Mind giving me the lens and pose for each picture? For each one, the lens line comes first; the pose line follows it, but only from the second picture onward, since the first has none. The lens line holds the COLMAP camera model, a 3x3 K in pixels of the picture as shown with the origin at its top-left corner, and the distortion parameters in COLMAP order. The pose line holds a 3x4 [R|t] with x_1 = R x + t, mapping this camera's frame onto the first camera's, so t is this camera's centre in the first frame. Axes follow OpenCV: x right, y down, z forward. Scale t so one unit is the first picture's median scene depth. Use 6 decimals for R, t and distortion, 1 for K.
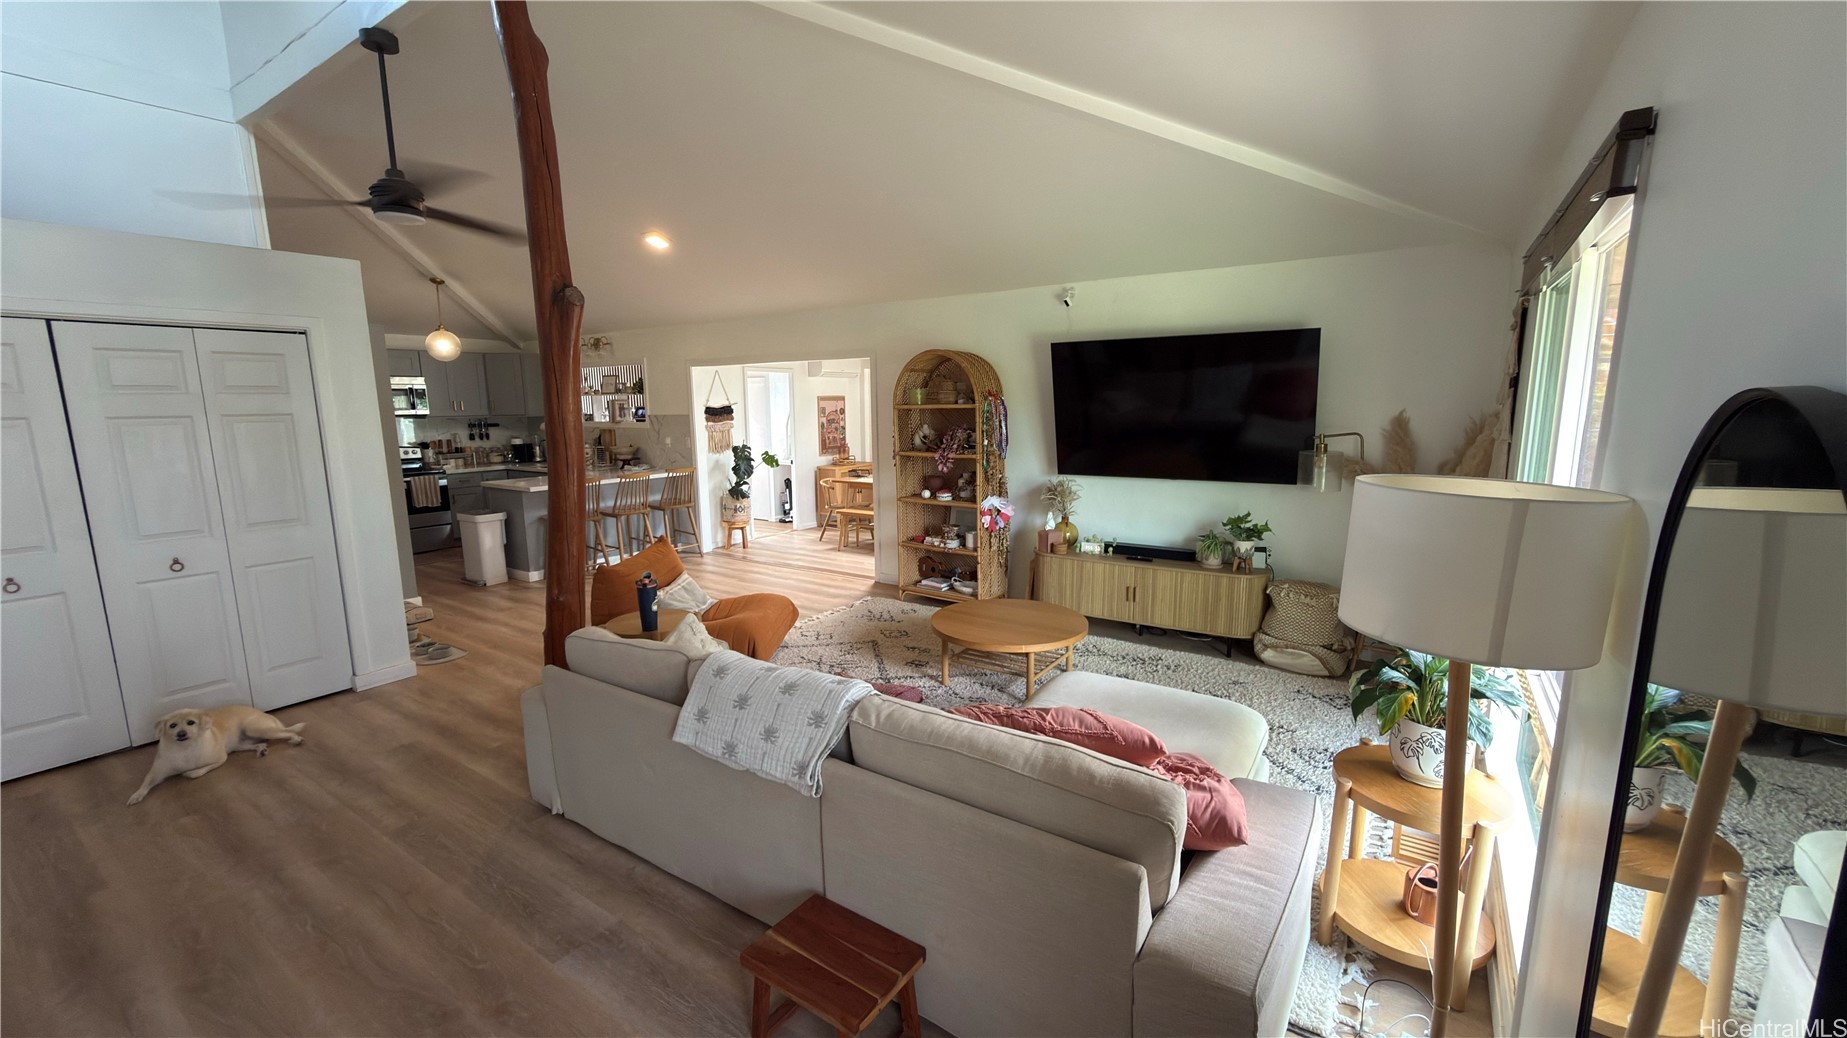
lens RADIAL K [[735.2, 0, 923.5], [0, 735.2, 519.0], [0, 0, 1]] dist [0.000329, -0.001318]
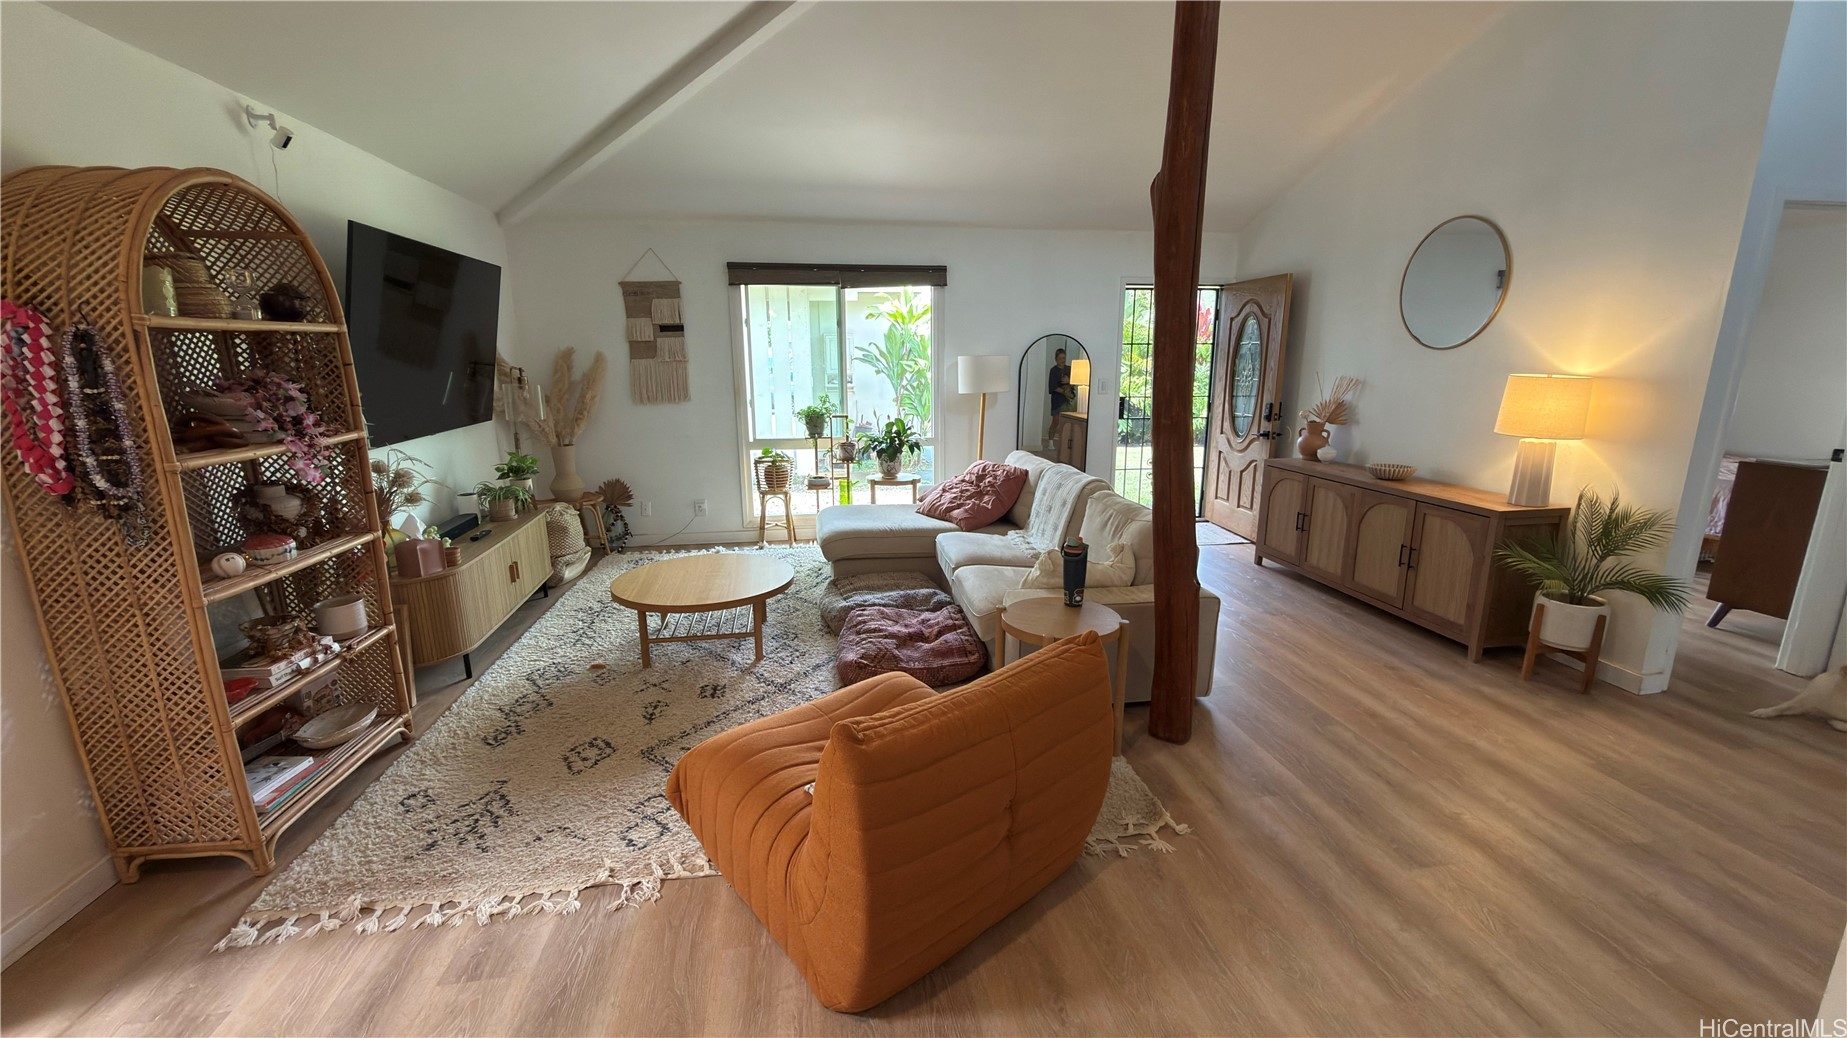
lens RADIAL K [[735.2, 0, 923.5], [0, 735.2, 519.0], [0, 0, 1]] dist [0.000329, -0.001318]
pose [[-0.688850, -0.148437, 0.709544, -0.703168], [0.125402, 0.939652, 0.318321, -0.182730], [-0.713975, 0.308254, -0.628665, 1.378258]]
